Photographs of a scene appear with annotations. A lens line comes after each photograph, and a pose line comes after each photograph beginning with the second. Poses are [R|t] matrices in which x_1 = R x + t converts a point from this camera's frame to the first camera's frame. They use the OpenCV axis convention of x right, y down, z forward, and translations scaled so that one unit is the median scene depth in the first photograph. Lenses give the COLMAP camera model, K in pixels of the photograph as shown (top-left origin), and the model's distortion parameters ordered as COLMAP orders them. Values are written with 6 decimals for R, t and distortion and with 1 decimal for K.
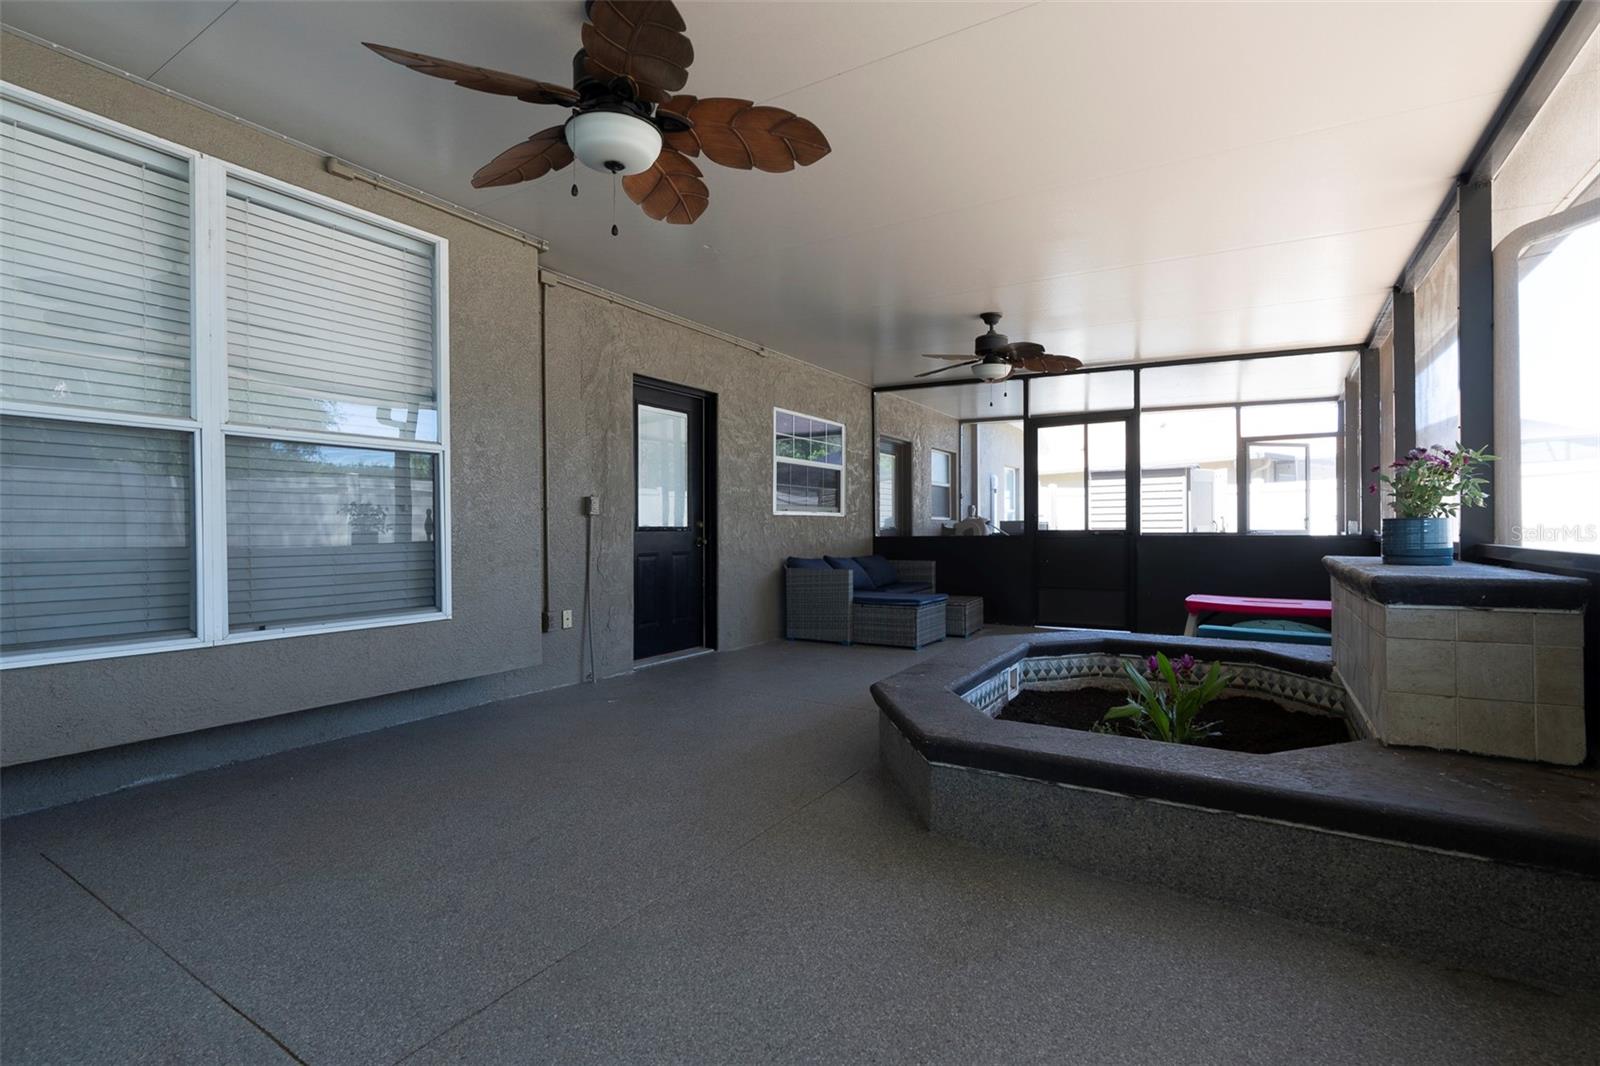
lens RADIAL K [[718.5, 0, 800.0], [0, 718.5, 533.0], [0, 0, 1]] dist [-0.007758, 0.000965]
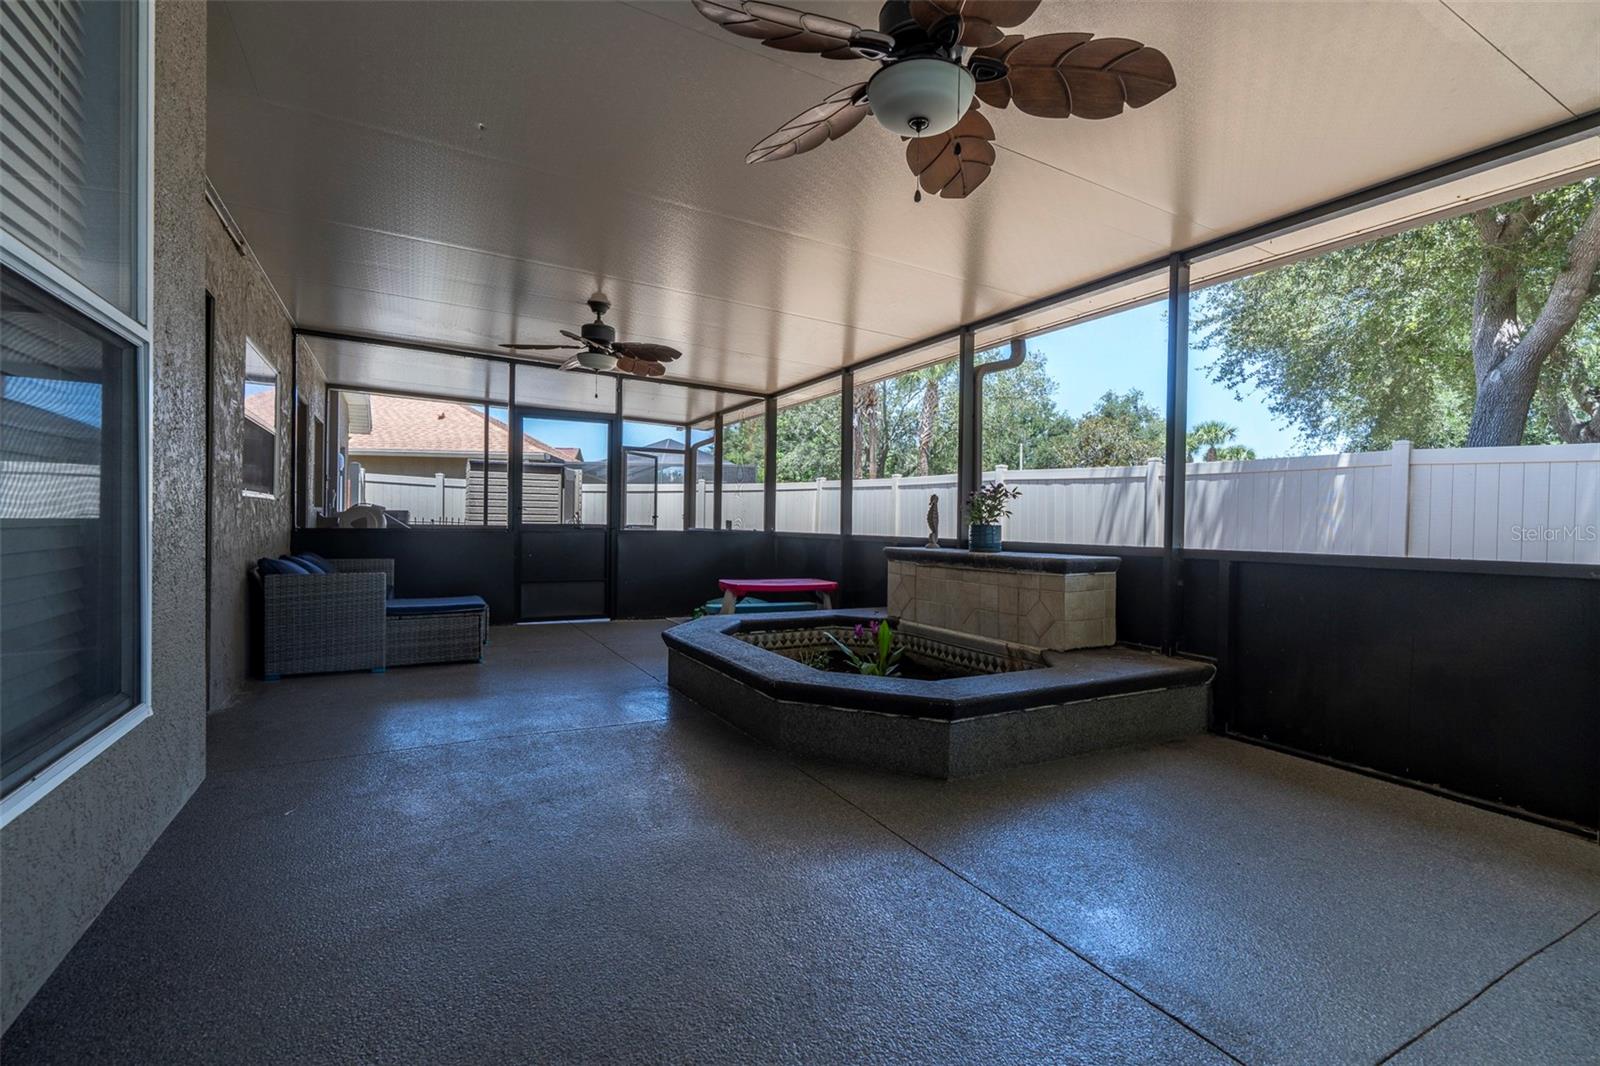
lens RADIAL K [[718.5, 0, 800.0], [0, 718.5, 533.0], [0, 0, 1]] dist [-0.007758, 0.000965]
pose [[0.487454, 0.002521, 0.873145, -0.350343], [-0.015597, 0.999861, 0.005821, -0.002794], [-0.873009, -0.016455, 0.487426, 0.216642]]
